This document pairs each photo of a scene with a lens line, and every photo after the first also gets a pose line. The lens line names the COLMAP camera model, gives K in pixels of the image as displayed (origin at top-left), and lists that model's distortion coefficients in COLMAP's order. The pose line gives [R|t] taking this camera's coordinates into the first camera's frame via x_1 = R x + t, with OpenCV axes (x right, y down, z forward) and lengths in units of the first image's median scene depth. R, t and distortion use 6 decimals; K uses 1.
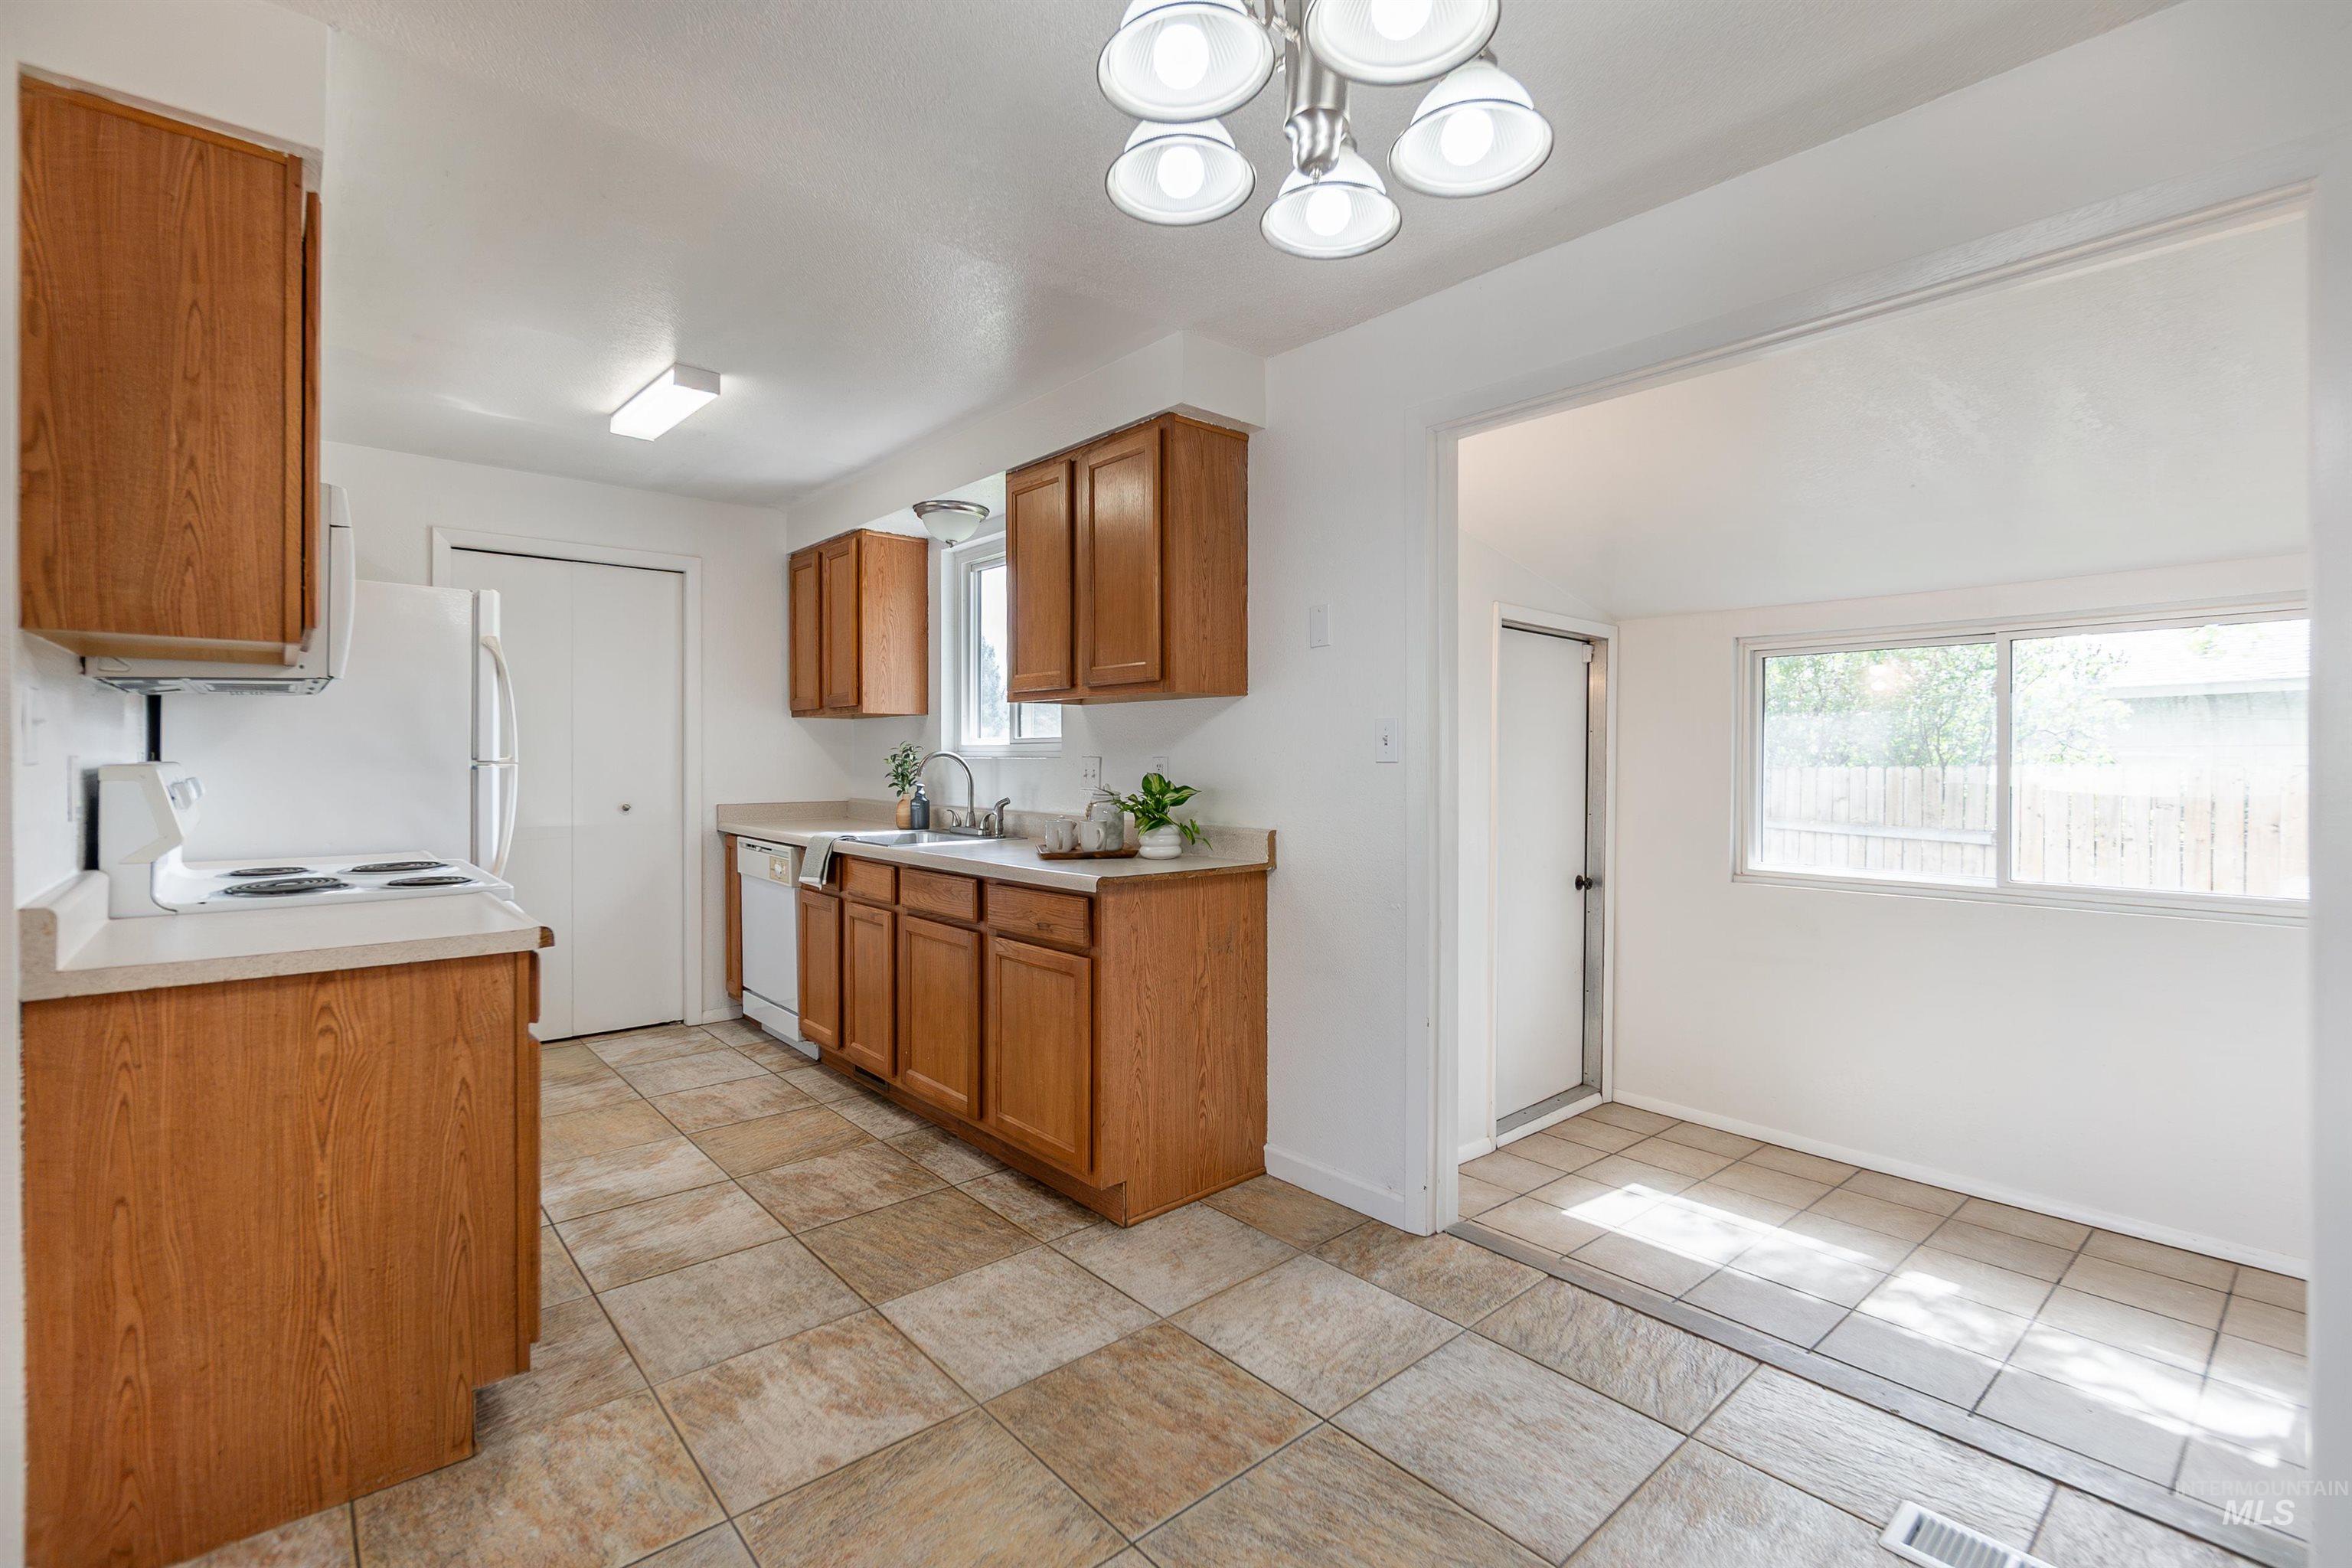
lens RADIAL K [[1042.9, 0, 1155.9], [0, 1042.9, 762.5], [0, 0, 1]] dist [-0.007562, 0.000101]
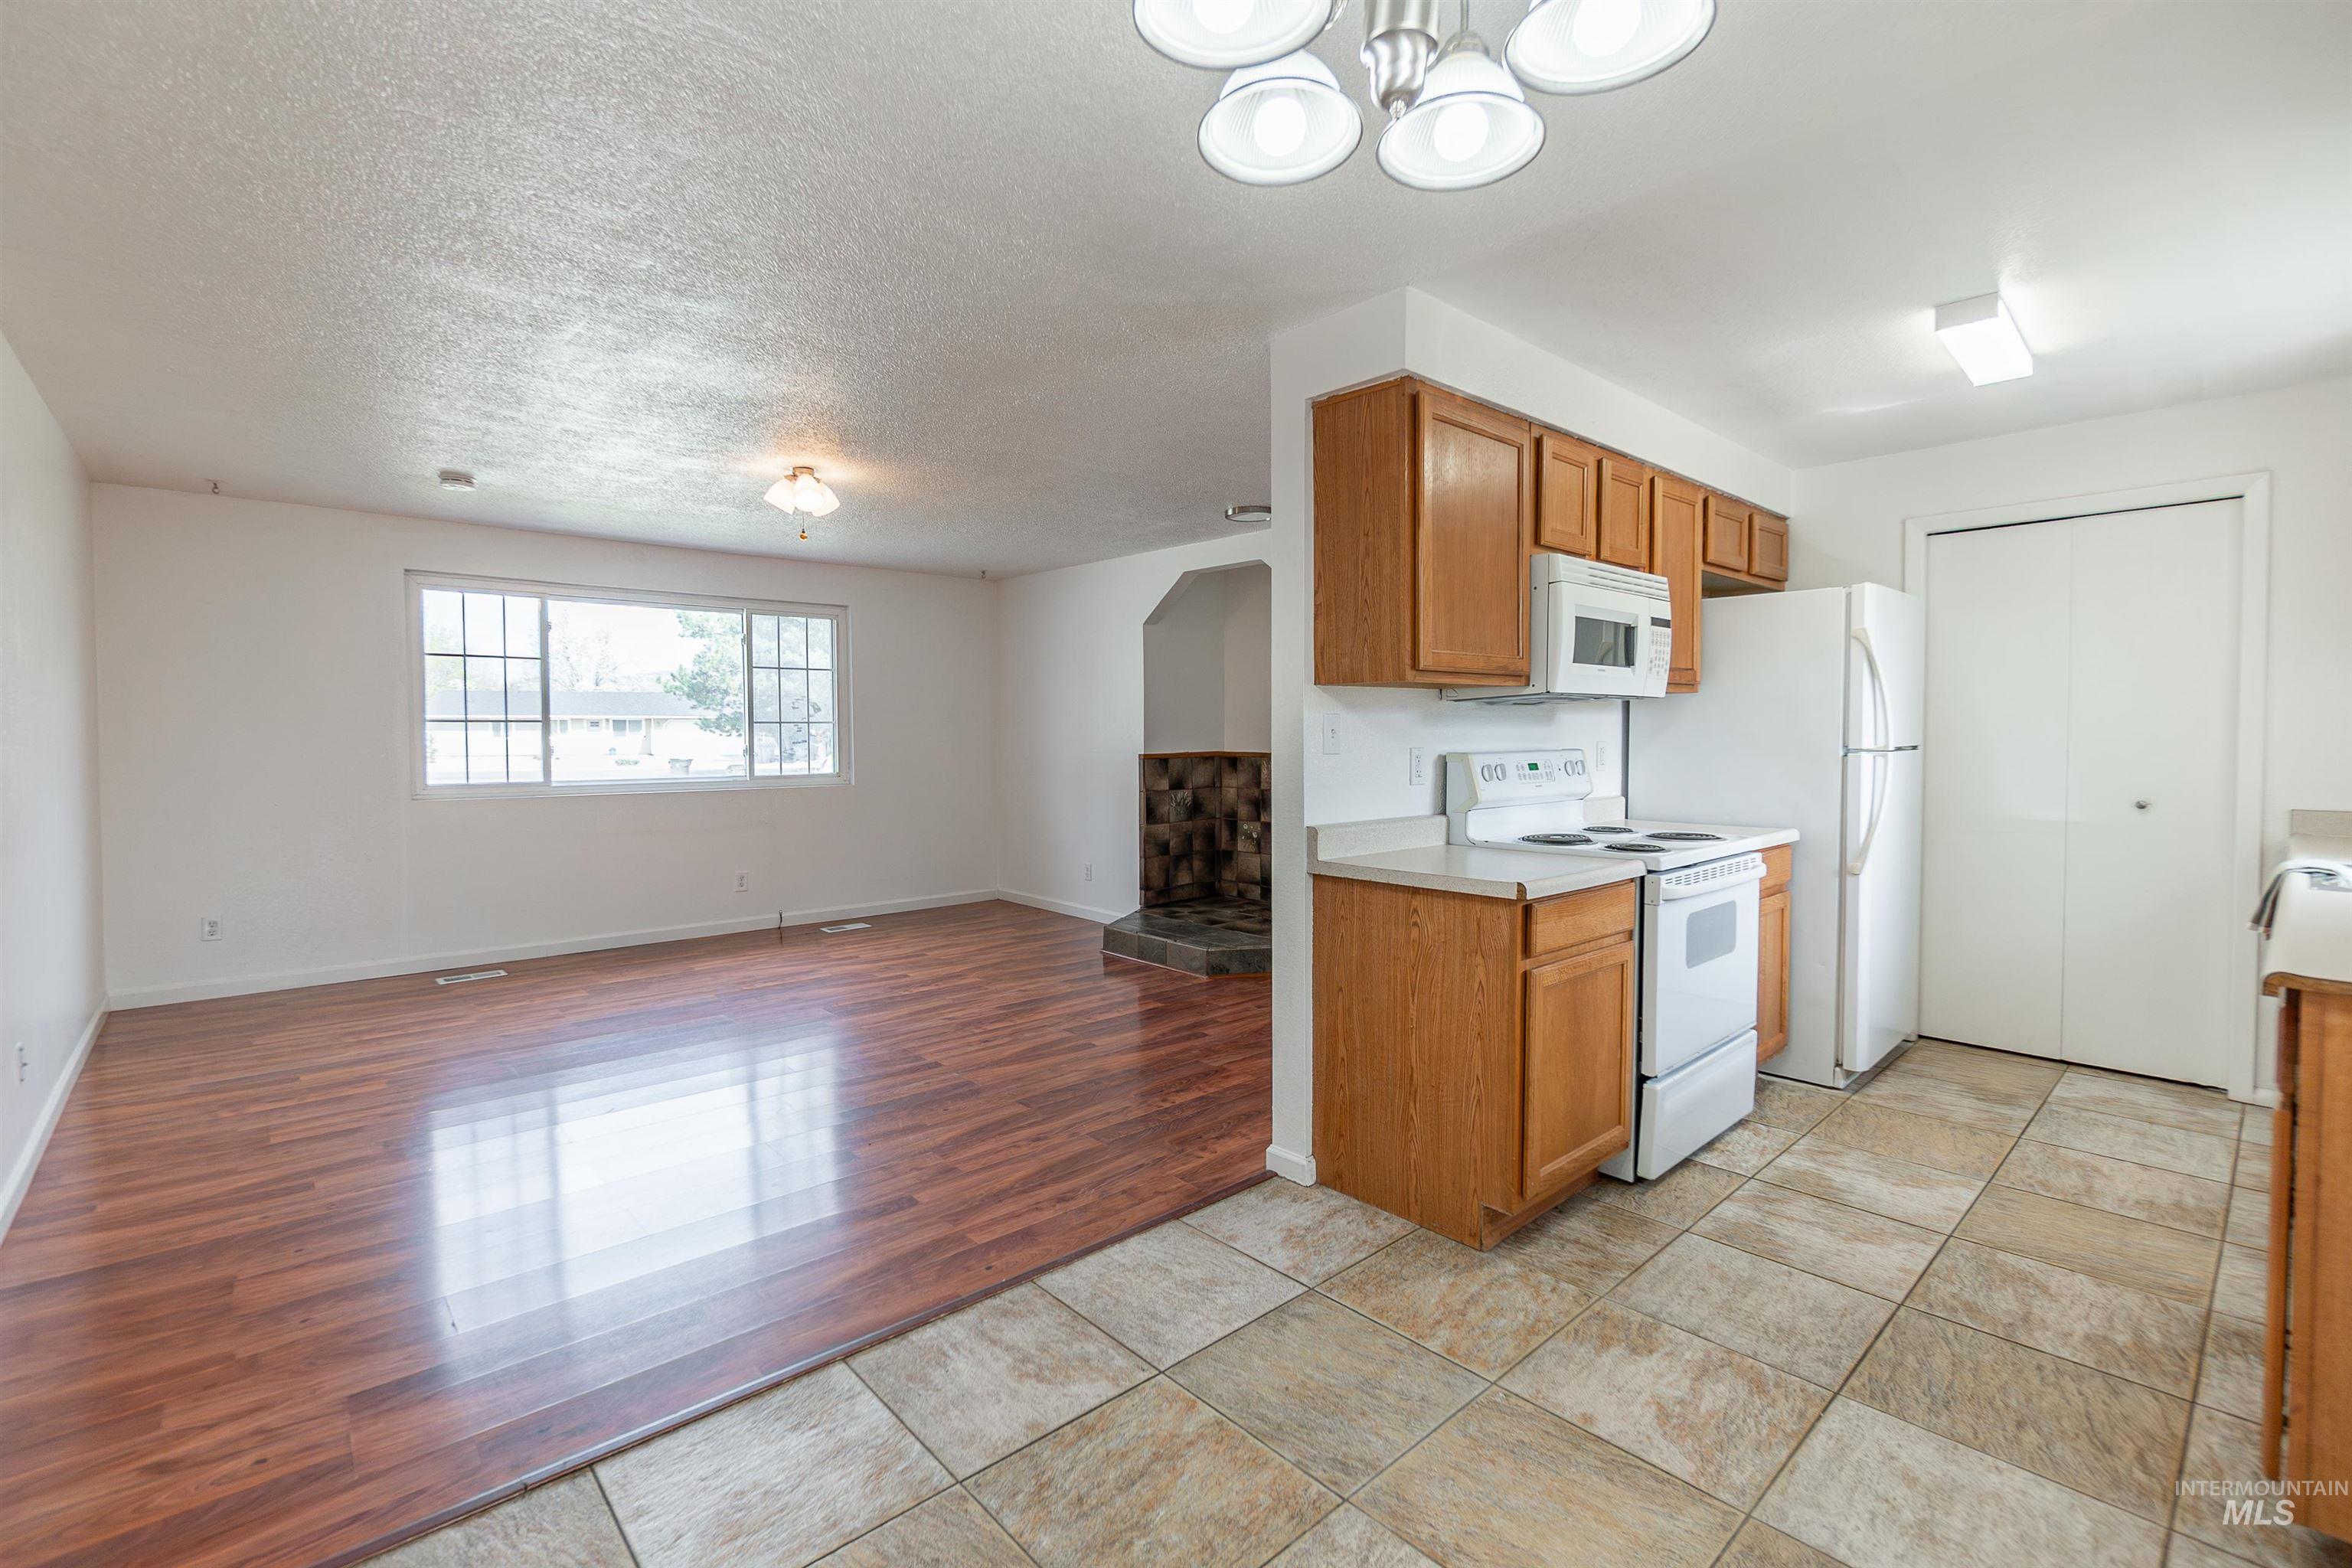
lens RADIAL K [[1030.6, 0, 1163.4], [0, 1030.6, 770.9], [0, 0, 1]] dist [-0.004400, 0.000300]
pose [[0.020246, 0.033787, -0.999224, 0.404035], [-0.000605, 0.999429, 0.033782, -0.014982], [0.999795, -0.000080, 0.020255, 0.312387]]
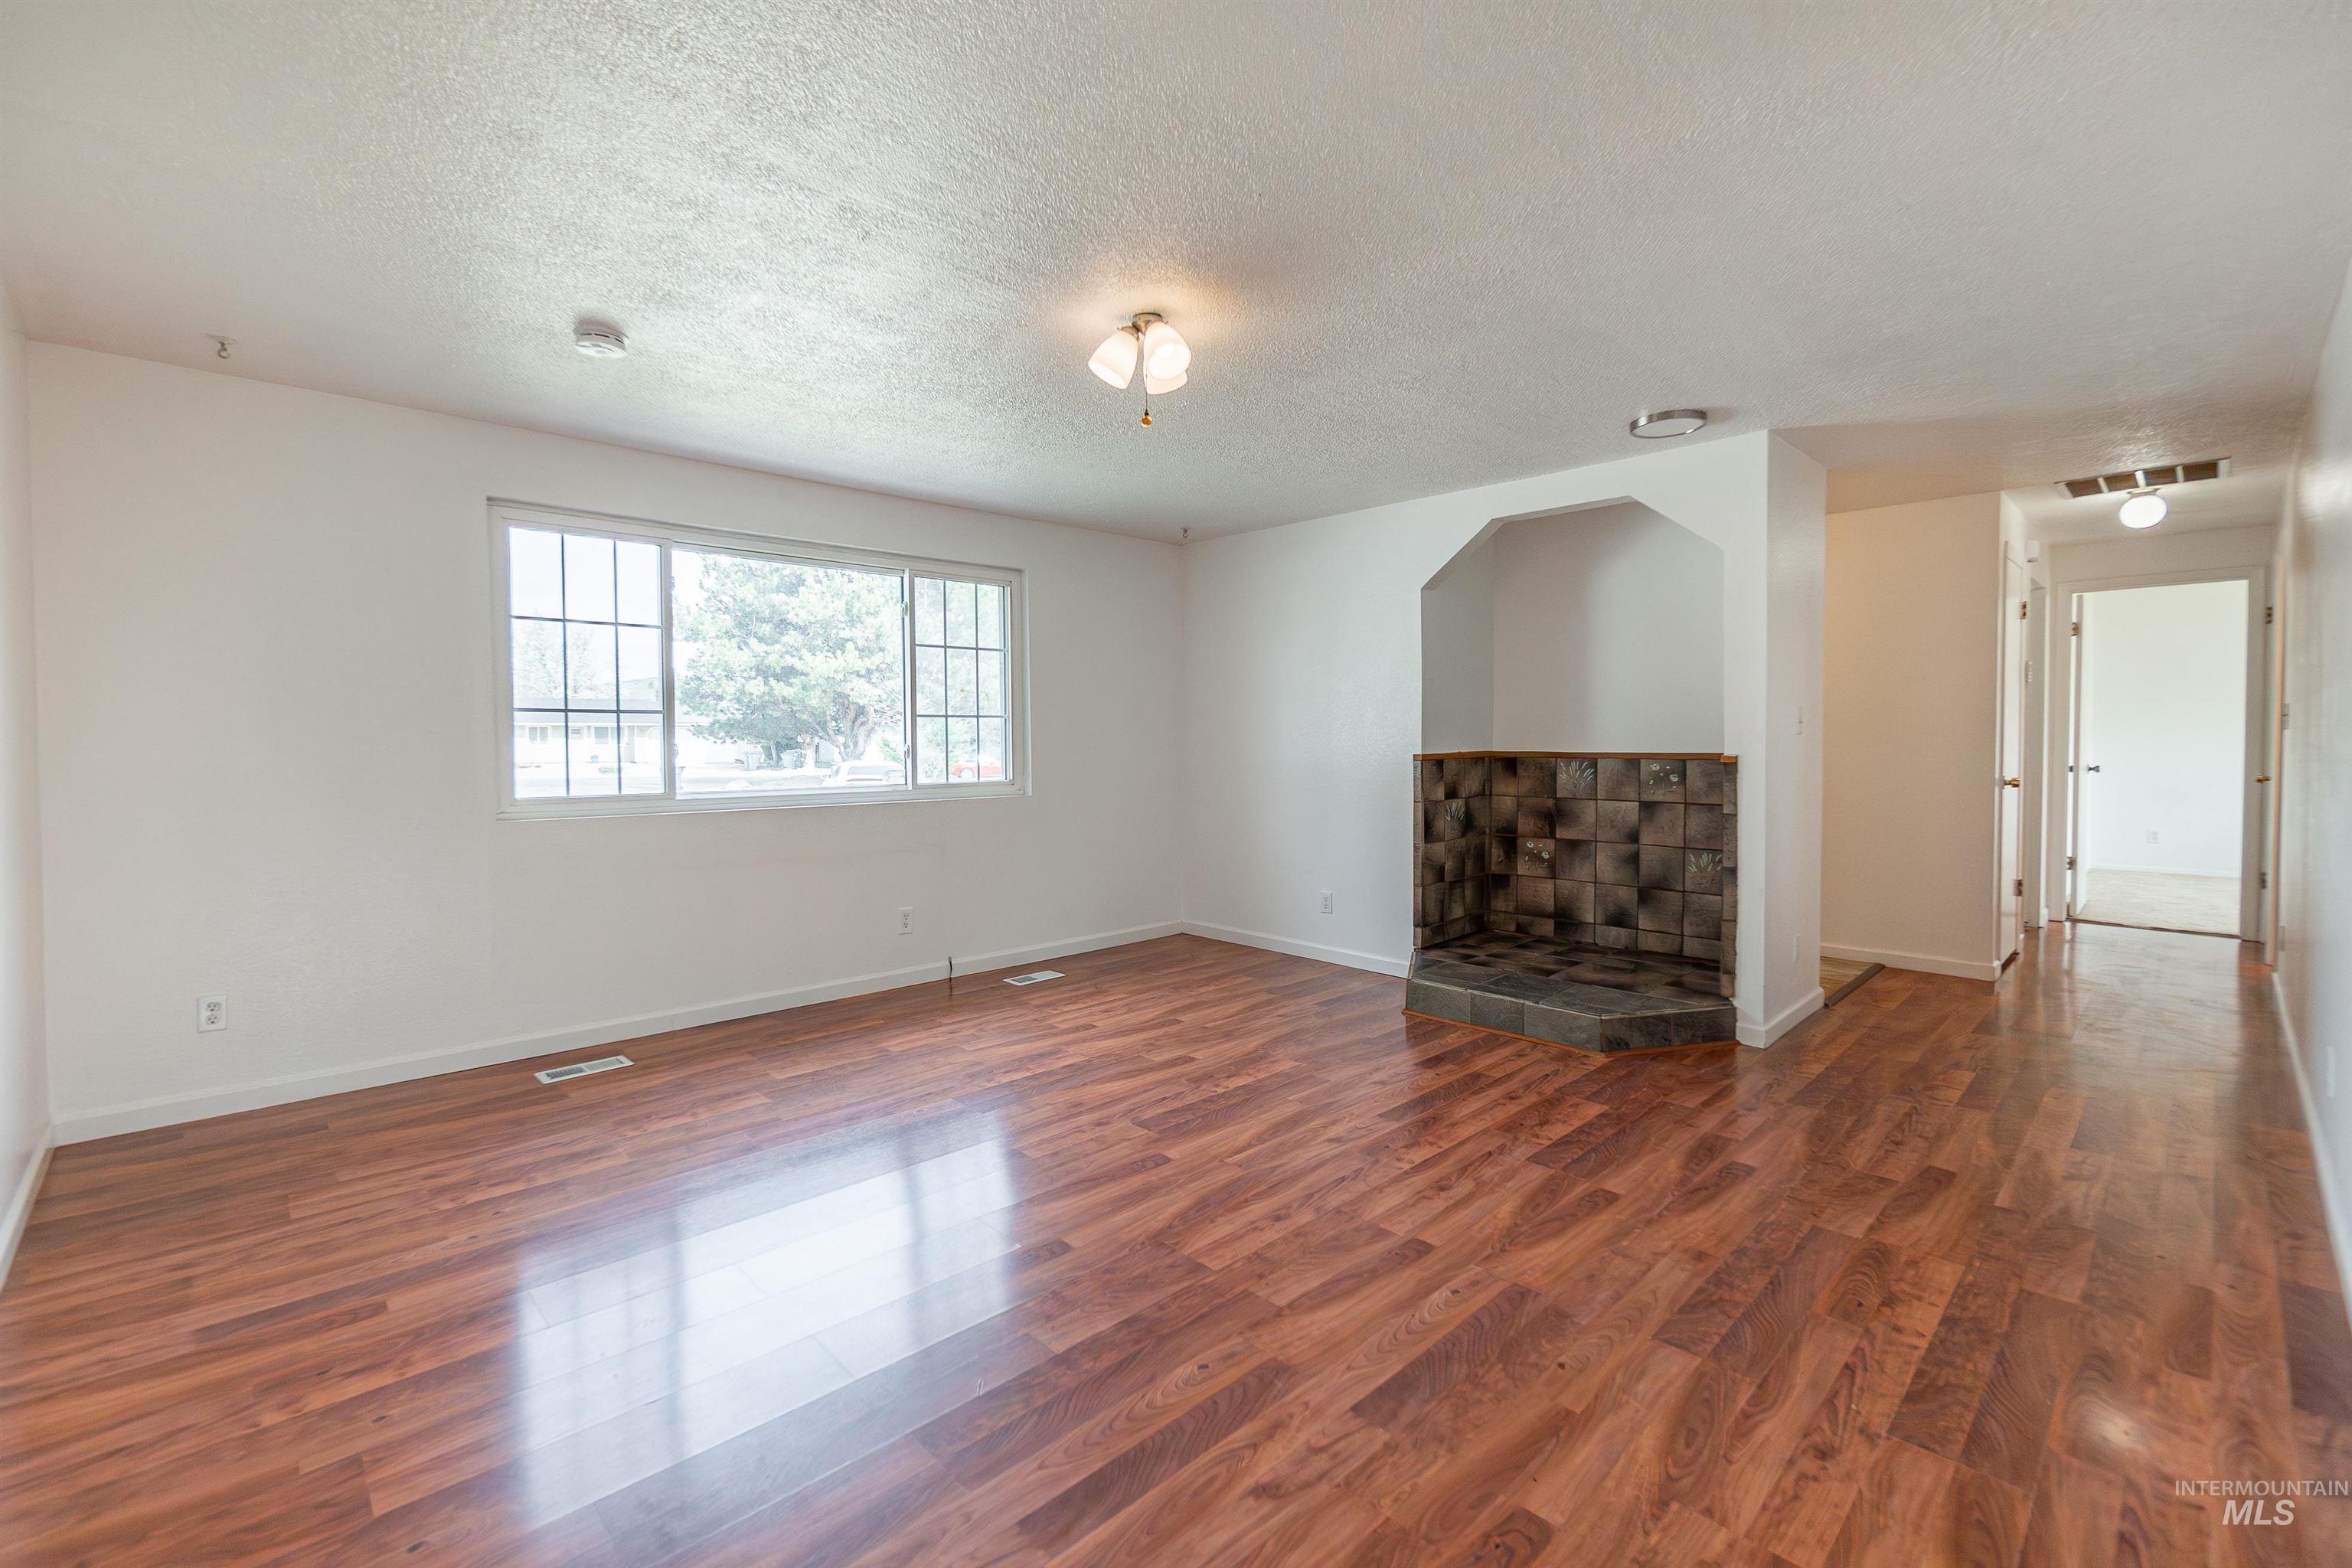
lens RADIAL K [[1005.6, 0, 1160.9], [0, 1005.6, 772.5], [0, 0, 1]] dist [-0.002776, 0.001290]
pose [[0.050625, 0.028231, -0.998319, -0.097450], [0.003146, 0.999591, 0.028426, 0.003627], [0.998713, -0.004580, 0.050515, -0.172747]]
